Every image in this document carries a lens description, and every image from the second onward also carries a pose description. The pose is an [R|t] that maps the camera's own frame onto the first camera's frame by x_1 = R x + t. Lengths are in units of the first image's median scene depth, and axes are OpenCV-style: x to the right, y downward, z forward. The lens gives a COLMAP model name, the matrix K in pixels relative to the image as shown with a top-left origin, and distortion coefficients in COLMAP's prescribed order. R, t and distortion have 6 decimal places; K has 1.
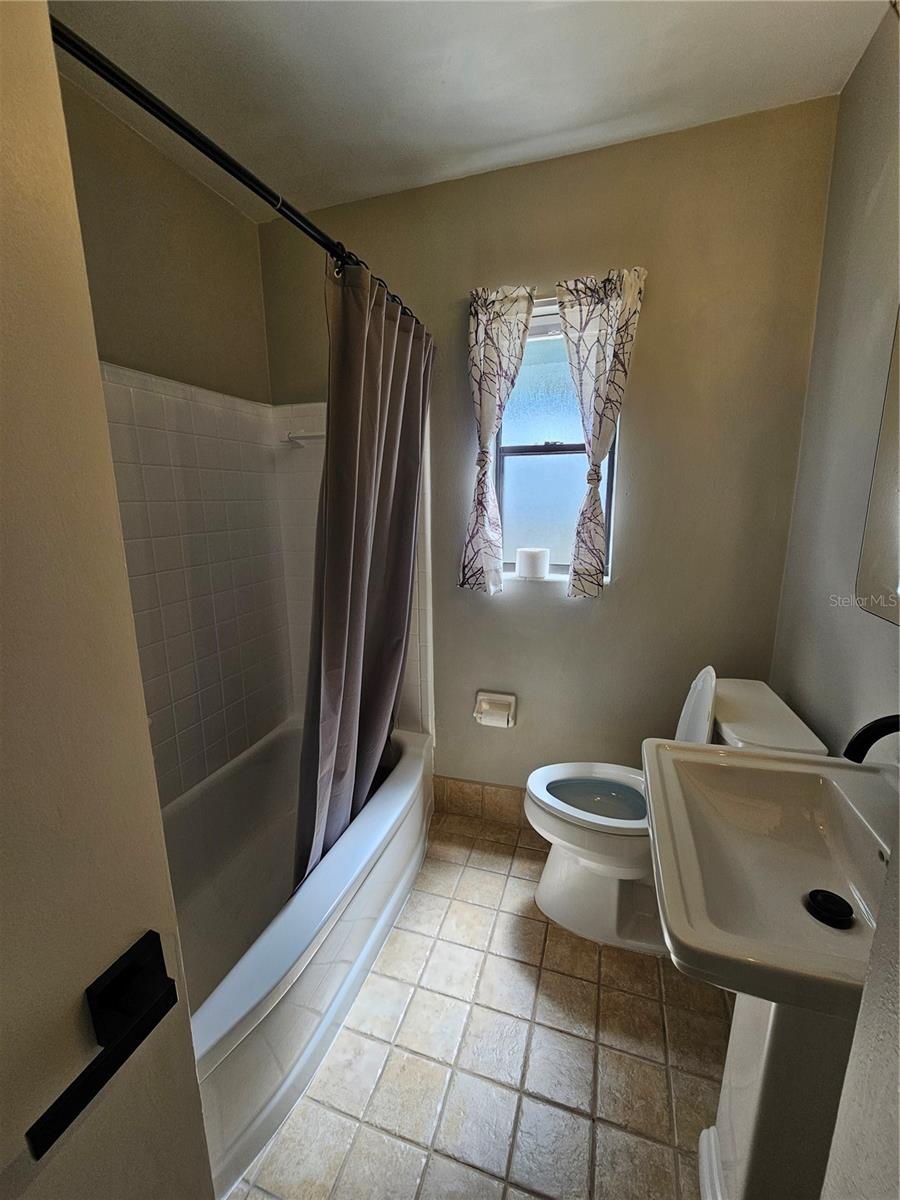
lens RADIAL K [[490.3, 0, 443.1], [0, 490.3, 594.2], [0, 0, 1]] dist [-0.001338, 0.000262]
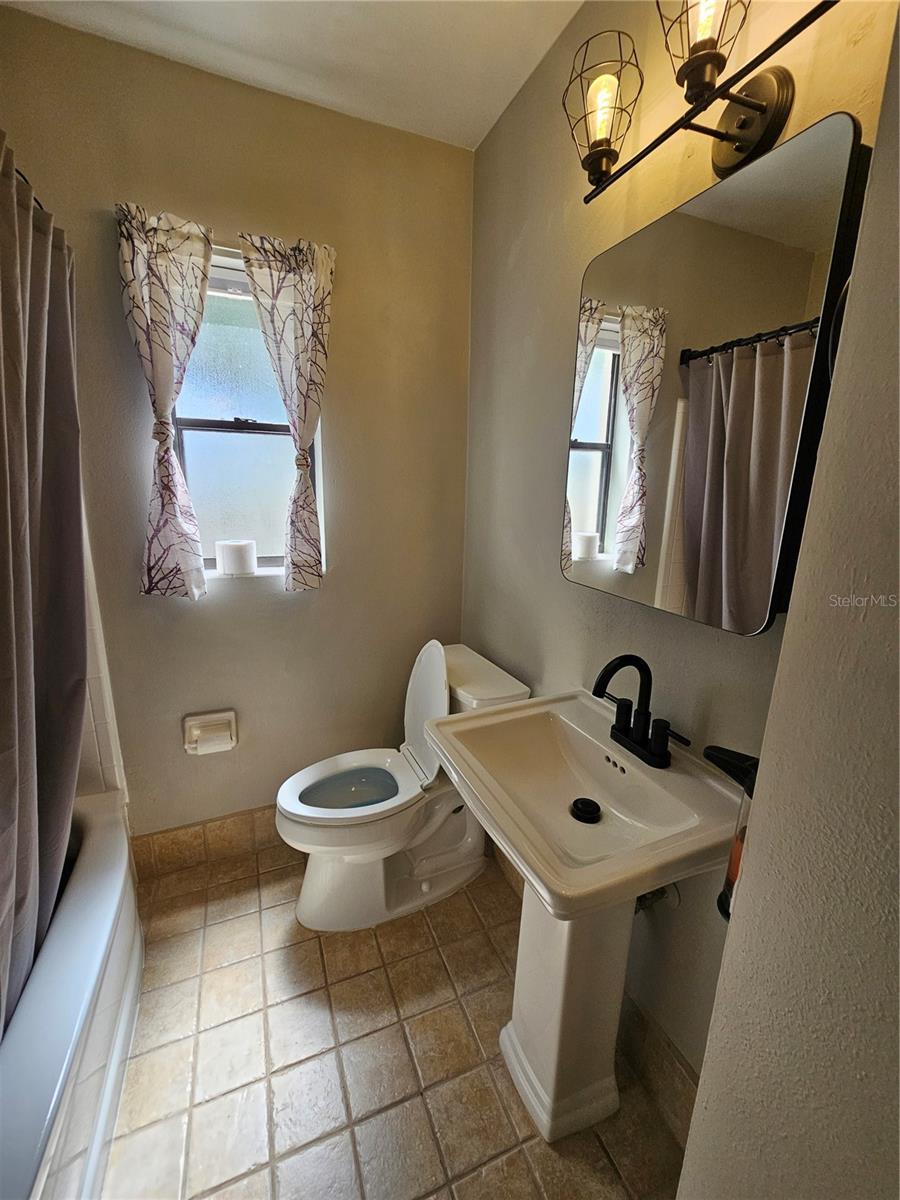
lens RADIAL K [[493.3, 0, 446.6], [0, 493.3, 594.2], [0, 0, 1]] dist [0.000765, 0.000827]
pose [[0.757479, -0.120938, 0.641561, -0.121882], [0.096676, 0.992637, 0.072974, -0.029658], [-0.645662, 0.006747, 0.763593, 0.099080]]
